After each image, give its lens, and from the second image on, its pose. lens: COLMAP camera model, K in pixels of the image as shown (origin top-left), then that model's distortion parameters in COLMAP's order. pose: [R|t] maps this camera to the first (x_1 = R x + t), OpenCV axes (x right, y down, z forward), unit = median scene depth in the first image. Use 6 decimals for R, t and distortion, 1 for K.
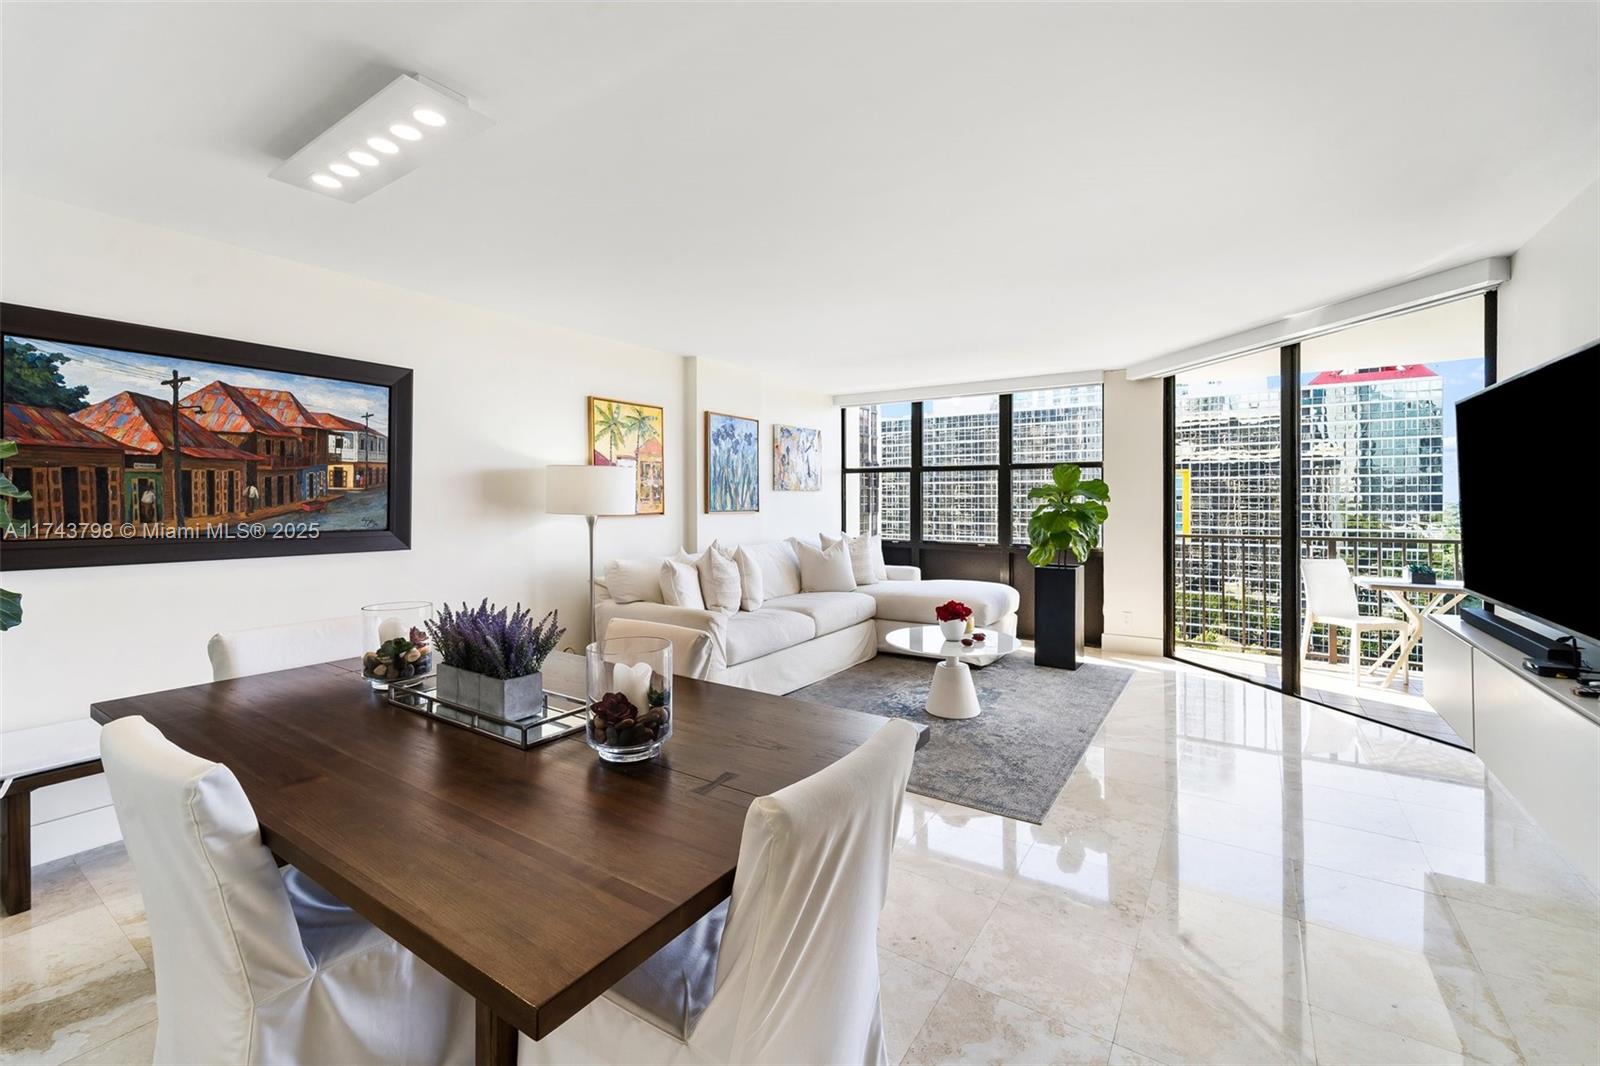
lens RADIAL K [[653.9, 0, 806.6], [0, 653.9, 503.4], [0, 0, 1]] dist [0.008982, -0.004347]
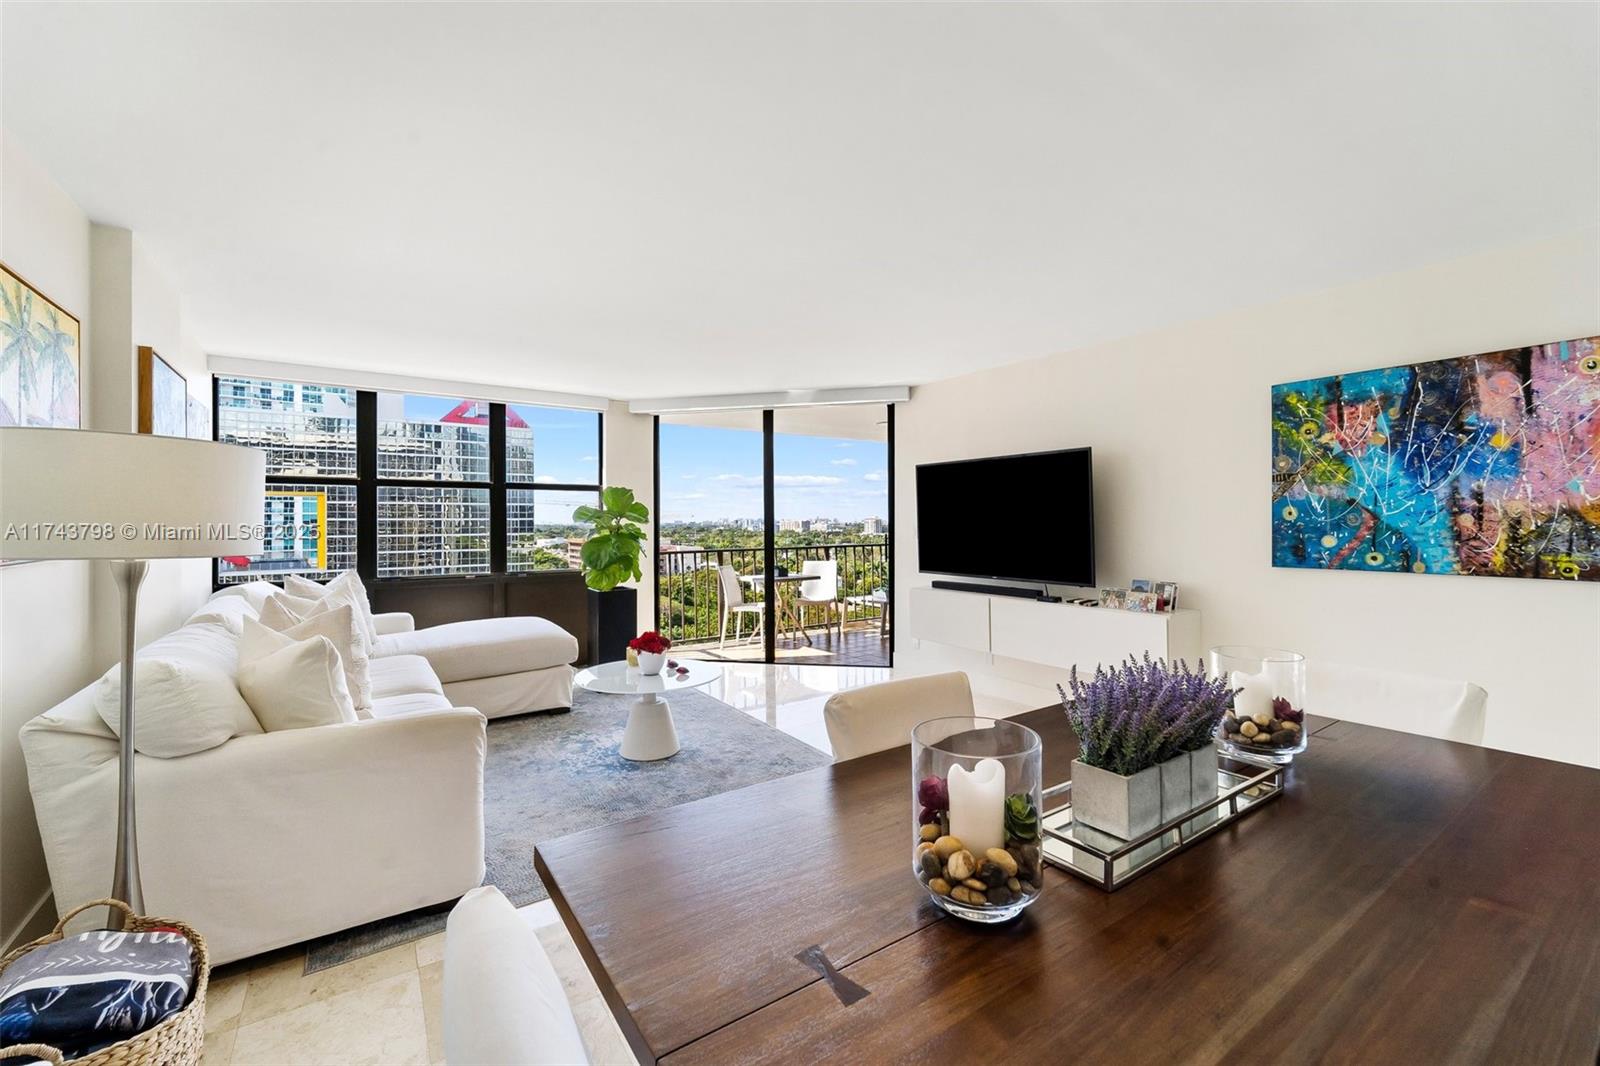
lens RADIAL K [[653.9, 0, 797.8], [0, 653.9, 520.3], [0, 0, 1]] dist [0.008982, -0.004347]
pose [[0.392570, 0.002179, 0.919720, -0.555862], [0.009312, 0.999937, -0.006344, 0.000326], [-0.919675, 0.011055, 0.392524, 0.453383]]
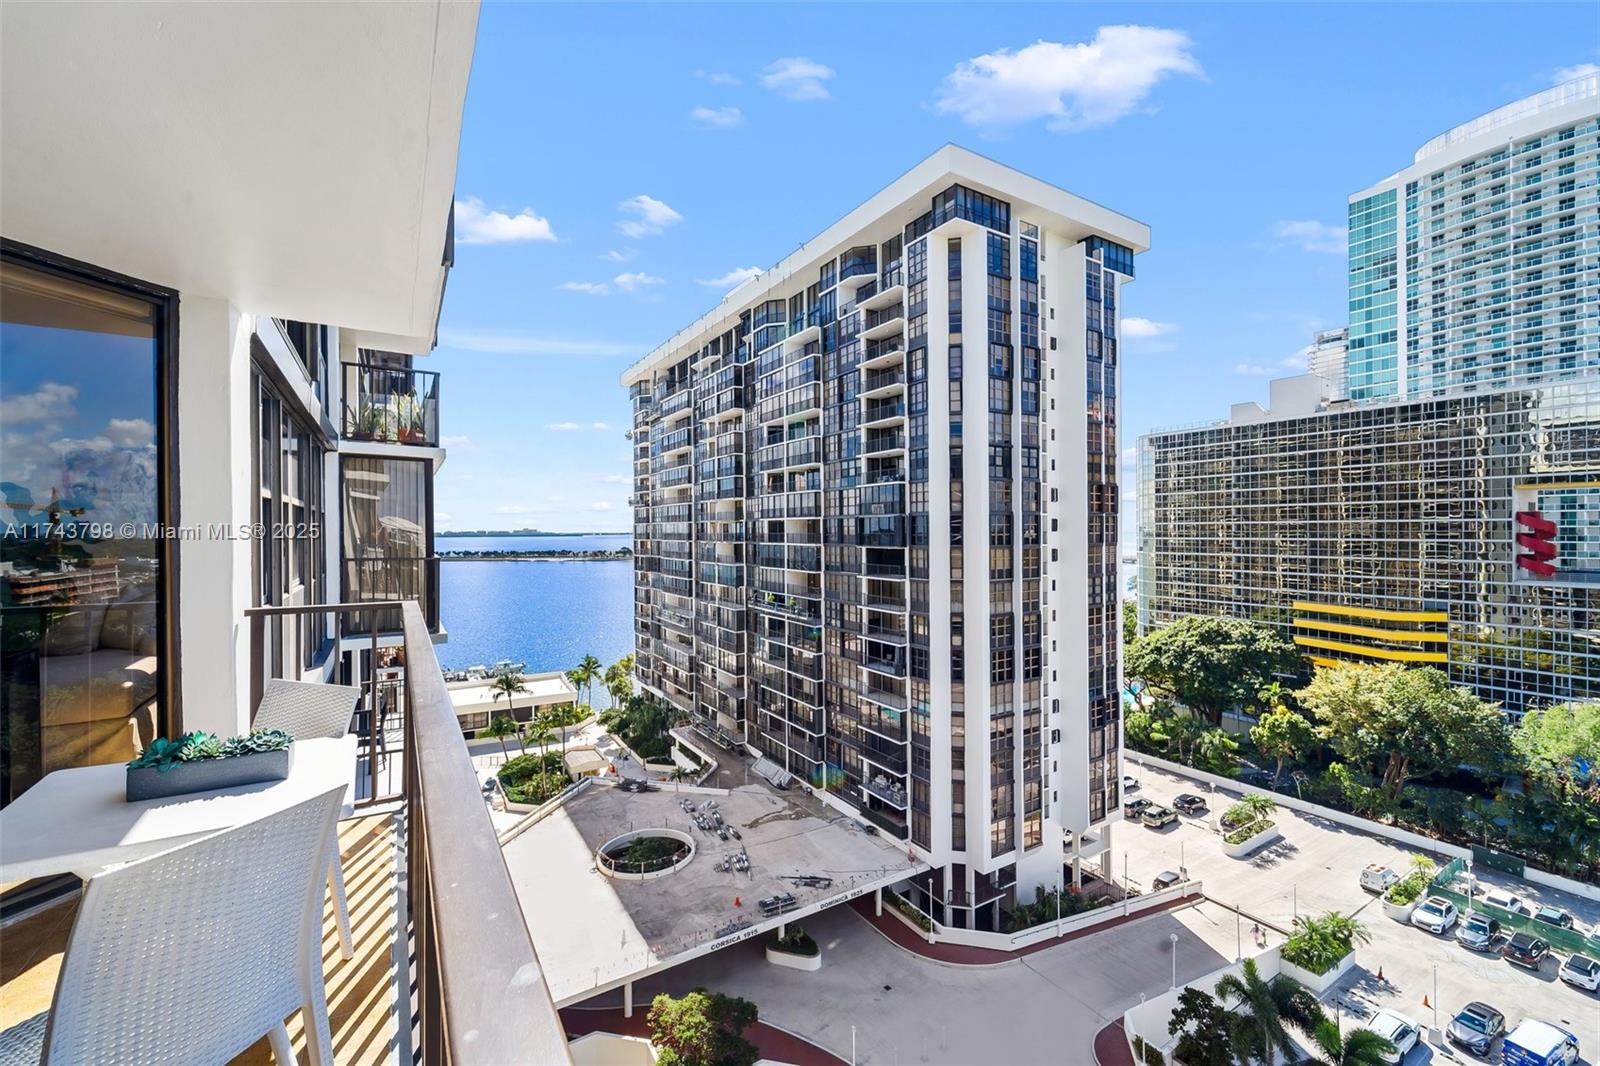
lens RADIAL K [[653.9, 0, 810.8], [0, 653.9, 531.0], [0, 0, 1]] dist [0.008982, -0.004347]
pose [[0.904429, -0.002649, -0.426617, 2.103040], [0.002684, 0.999996, -0.000521, -0.058579], [0.426617, -0.000674, 0.904432, 1.305265]]
